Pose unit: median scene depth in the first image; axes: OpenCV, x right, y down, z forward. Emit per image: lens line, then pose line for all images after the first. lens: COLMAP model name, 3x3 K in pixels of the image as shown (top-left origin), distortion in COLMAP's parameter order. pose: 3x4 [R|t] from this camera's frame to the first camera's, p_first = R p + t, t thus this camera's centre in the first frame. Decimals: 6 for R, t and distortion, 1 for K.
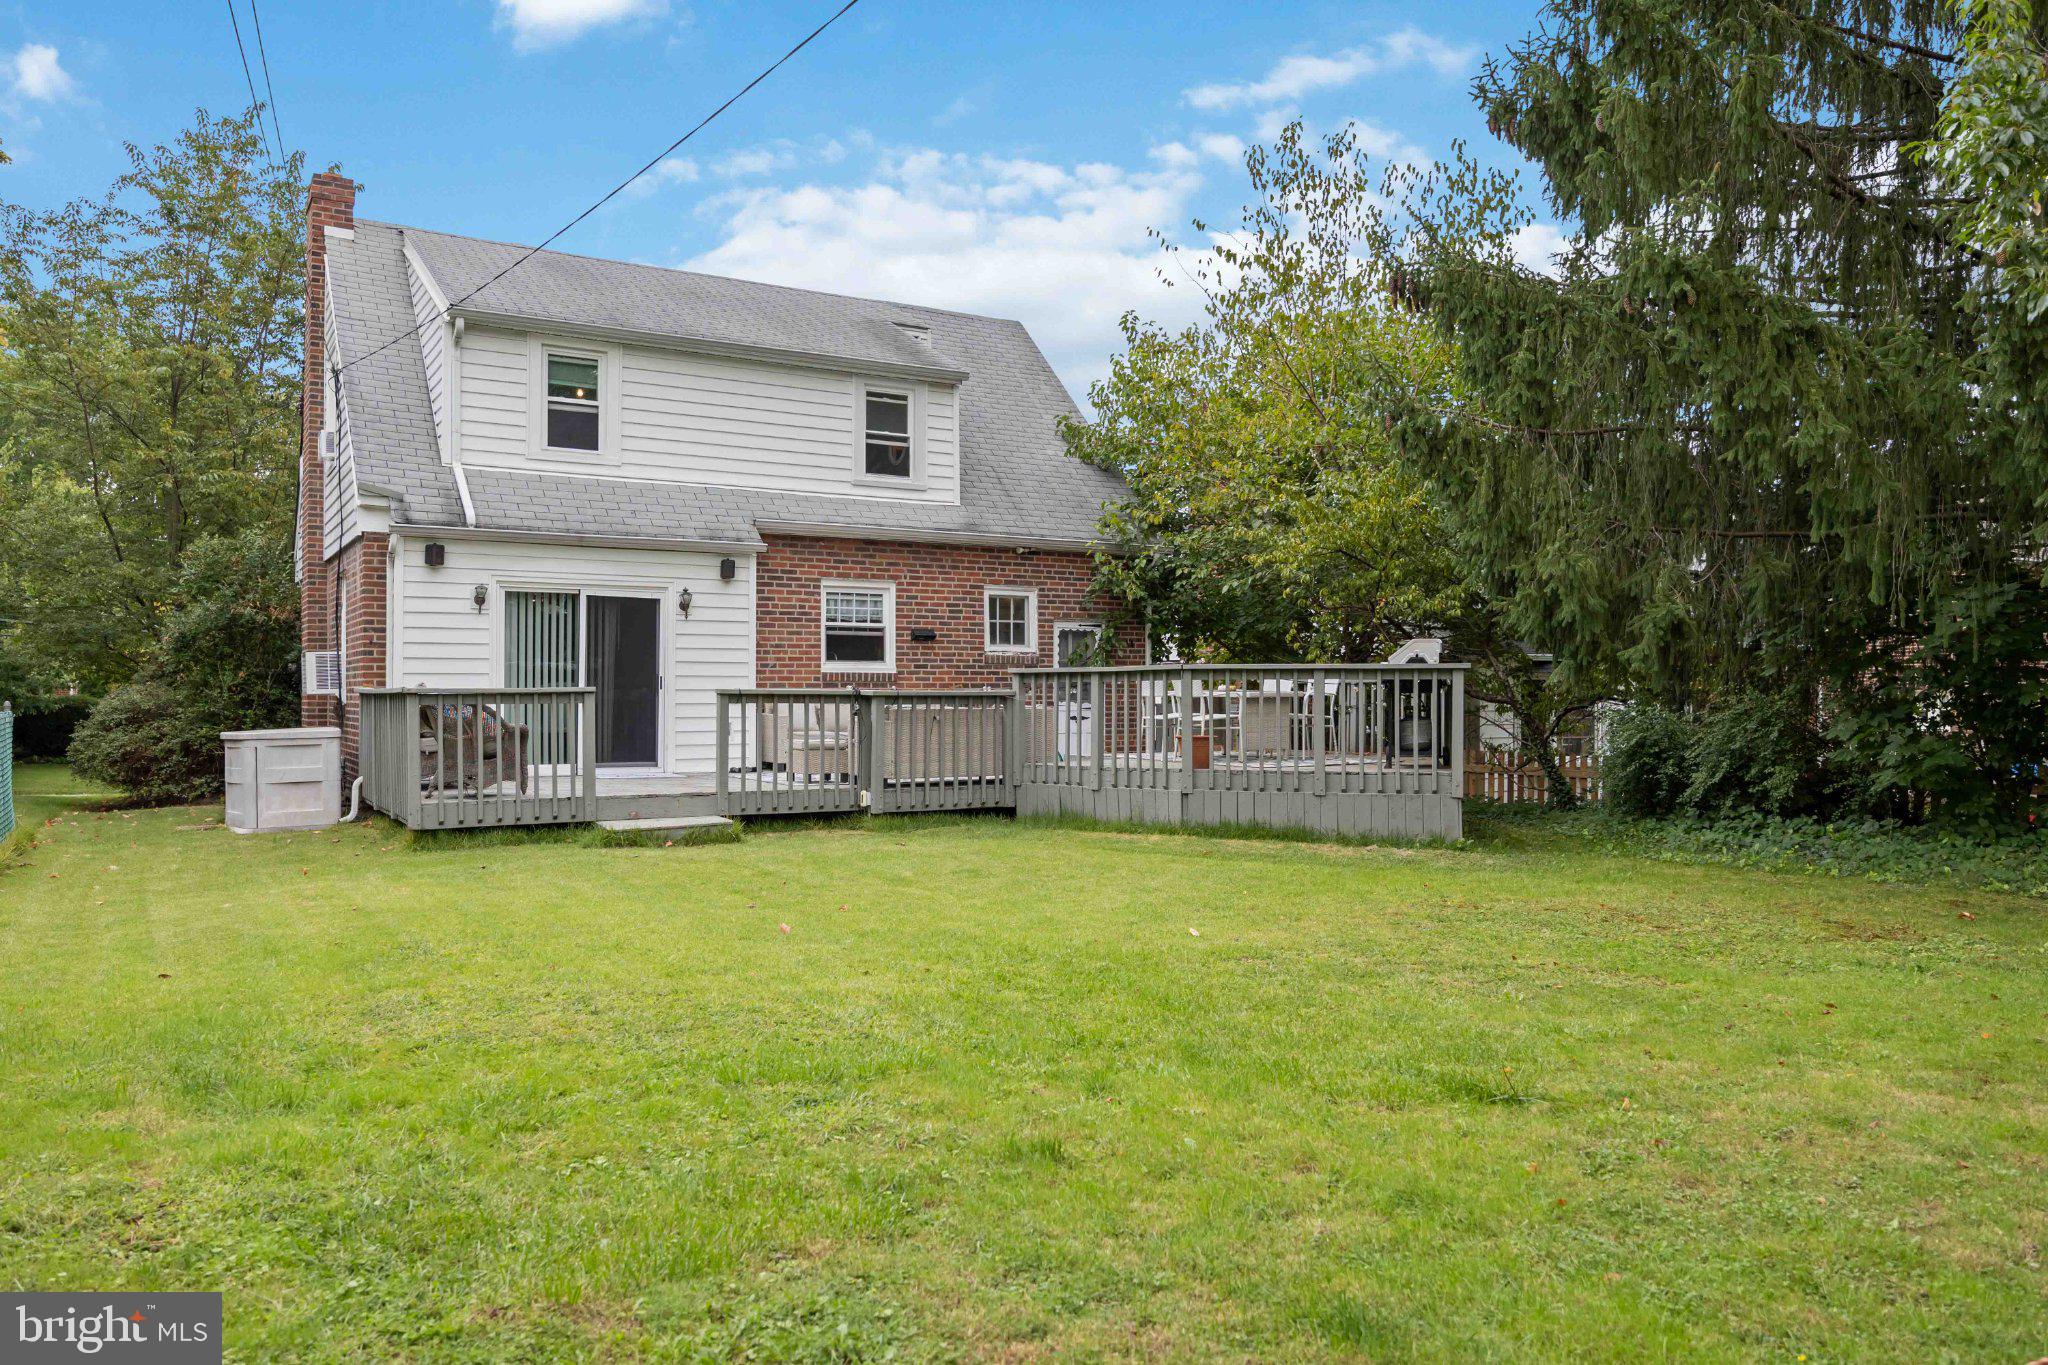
lens RADIAL K [[1435.9, 0, 1031.1], [0, 1435.9, 687.6], [0, 0, 1]] dist [-0.003563, -0.004375]
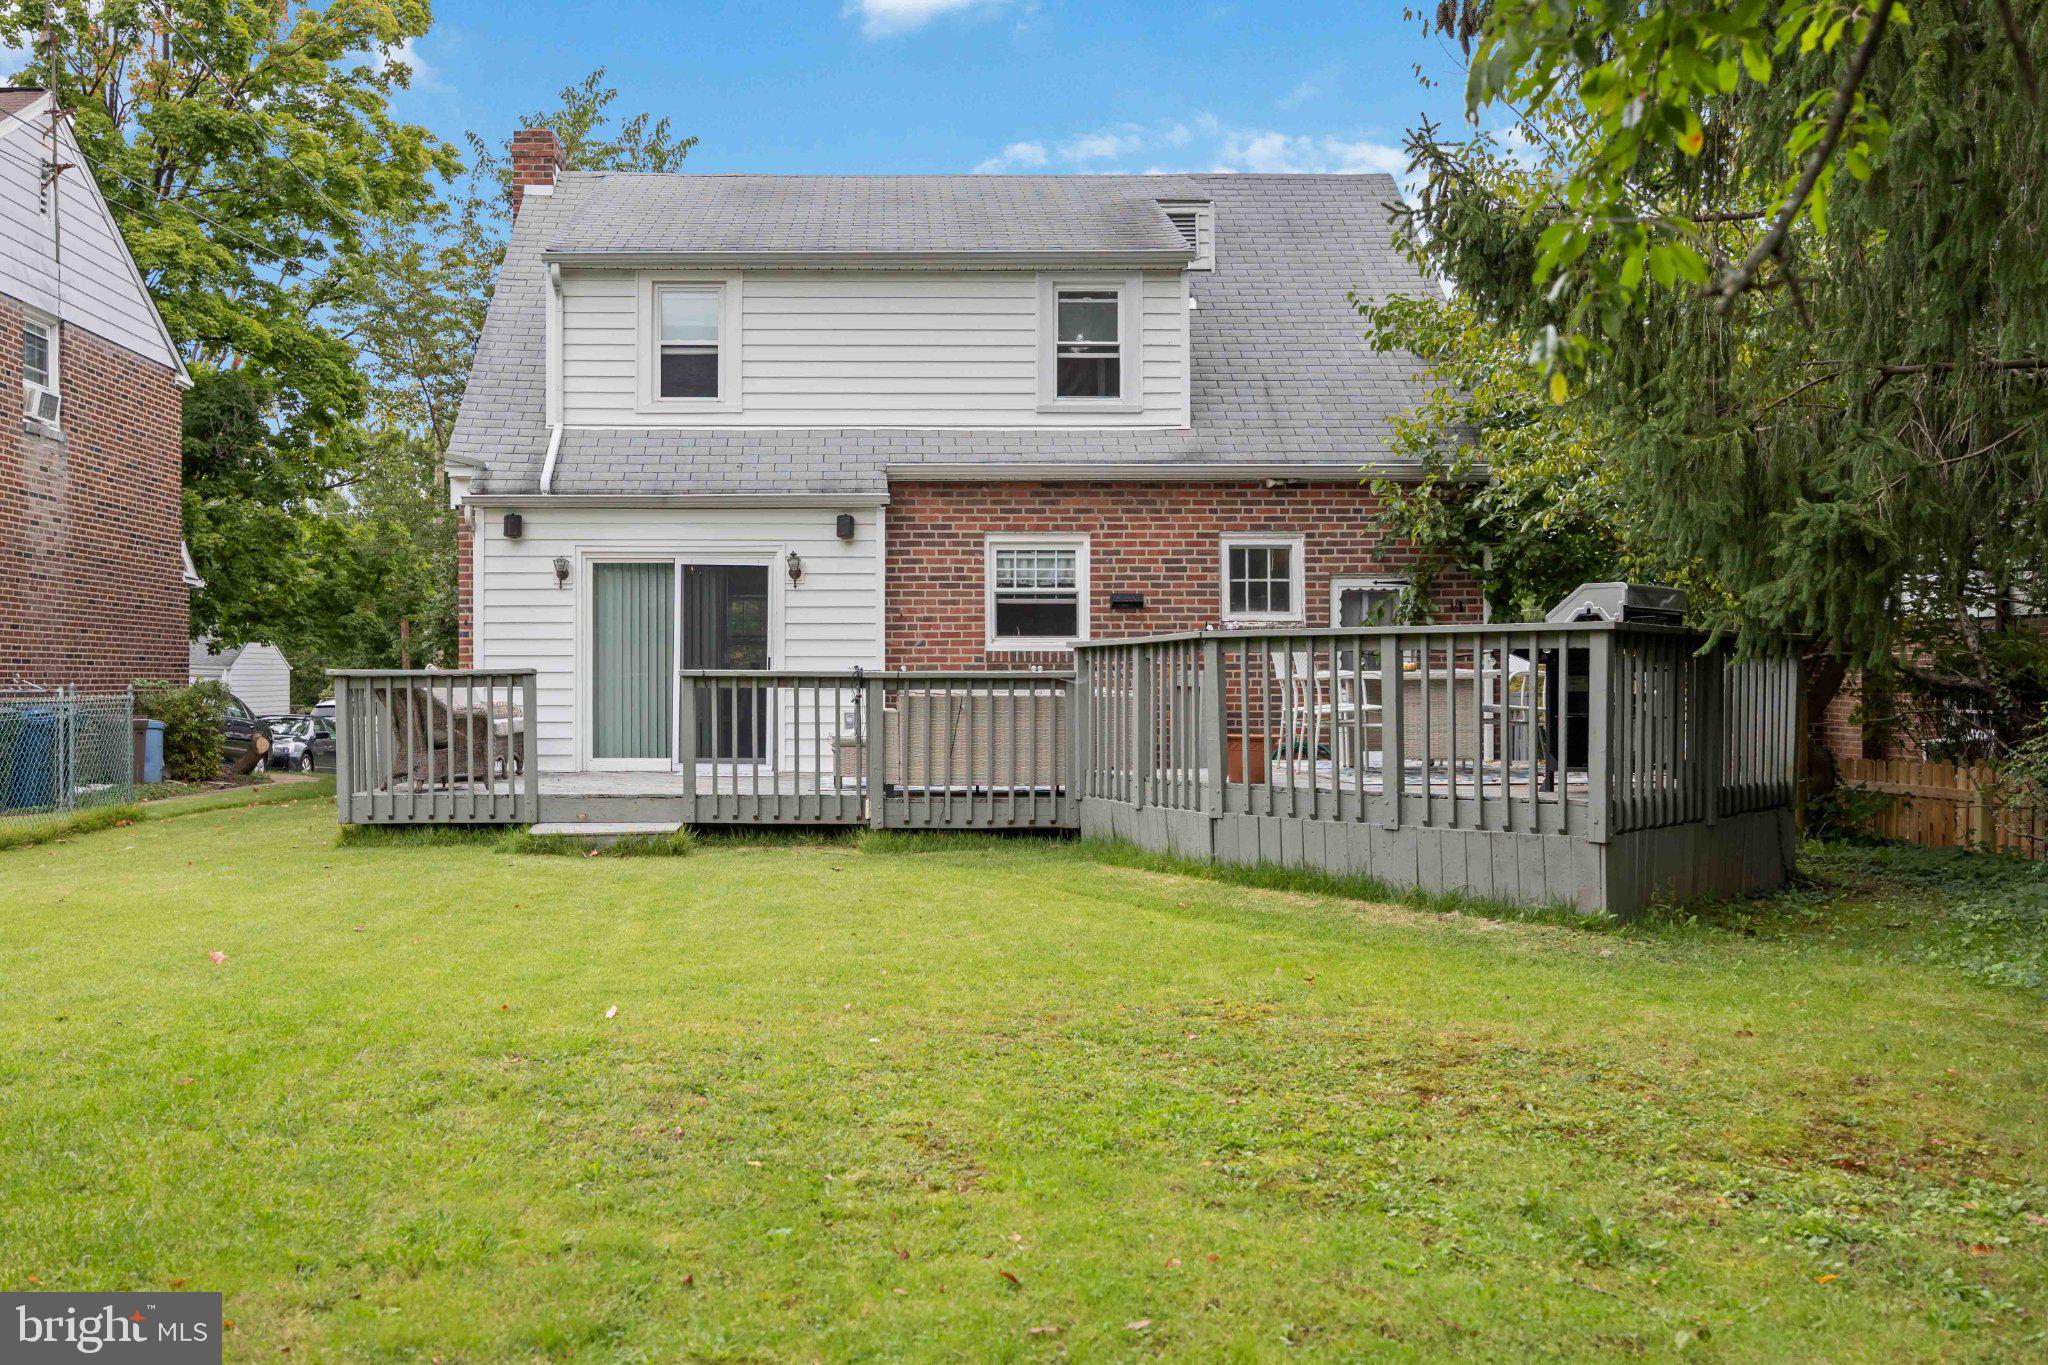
lens RADIAL K [[1671.7, 0, 1016.4], [0, 1671.7, 690.6], [0, 0, 1]] dist [0.001987, 0.013677]
pose [[0.859679, 0.000774, -0.510833, 0.364473], [0.002599, 0.999979, 0.005889, 0.006366], [0.510827, -0.006390, 0.859660, 0.221989]]
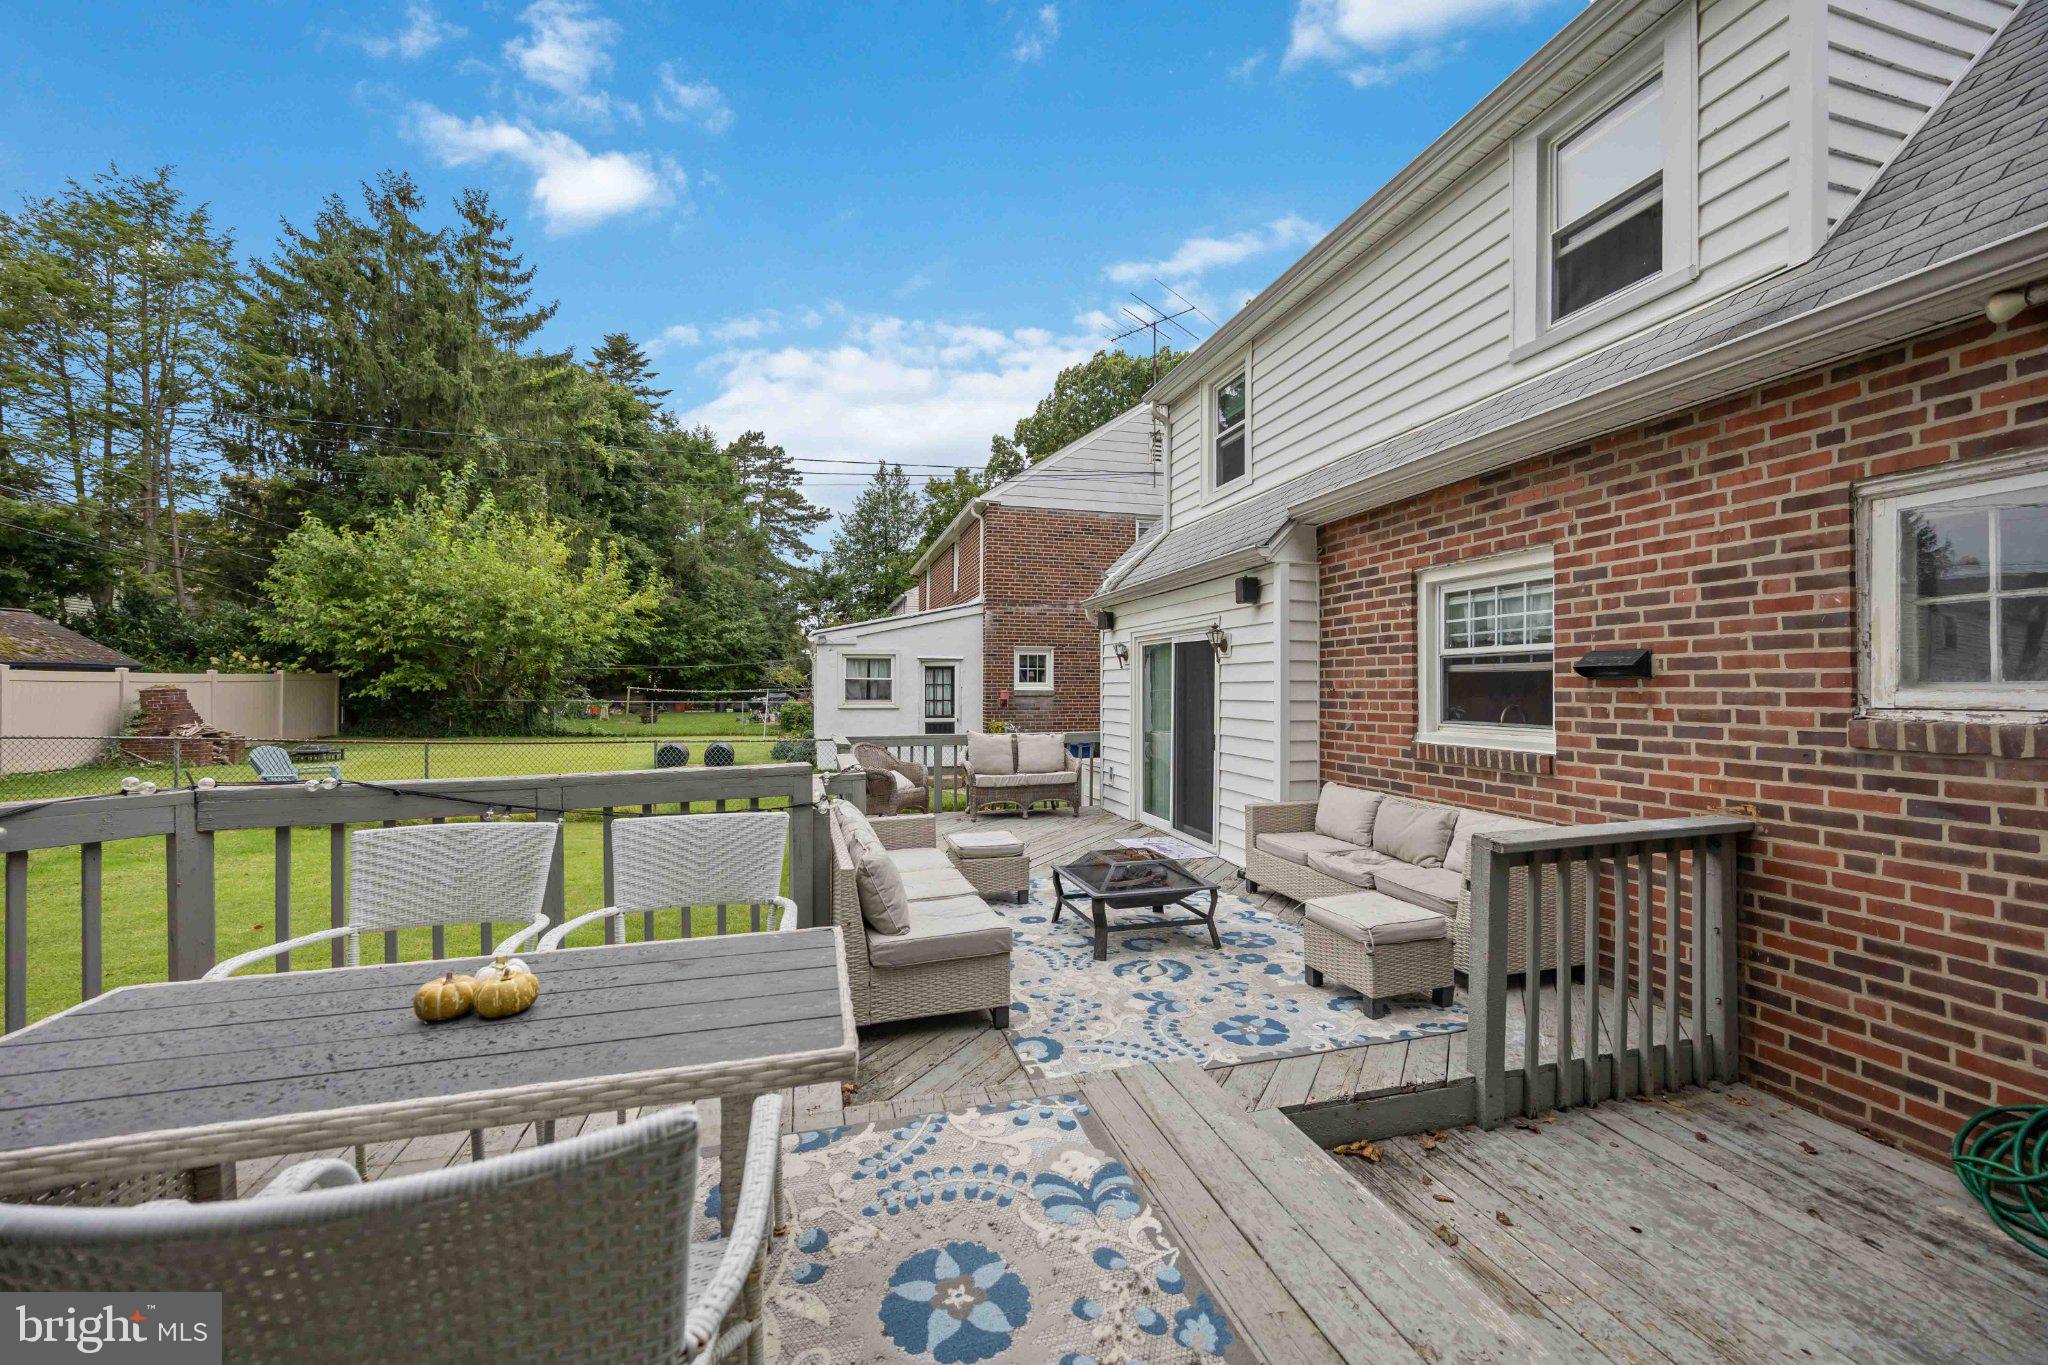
lens RADIAL K [[784.1, 0, 1026.2], [0, 784.1, 681.5], [0, 0, 1]] dist [0.000672, 0.000013]
pose [[-0.276783, -0.003023, -0.960928, 0.195552], [0.010899, 0.999921, -0.006285, -0.035684], [0.960871, -0.012213, -0.276728, 0.995471]]
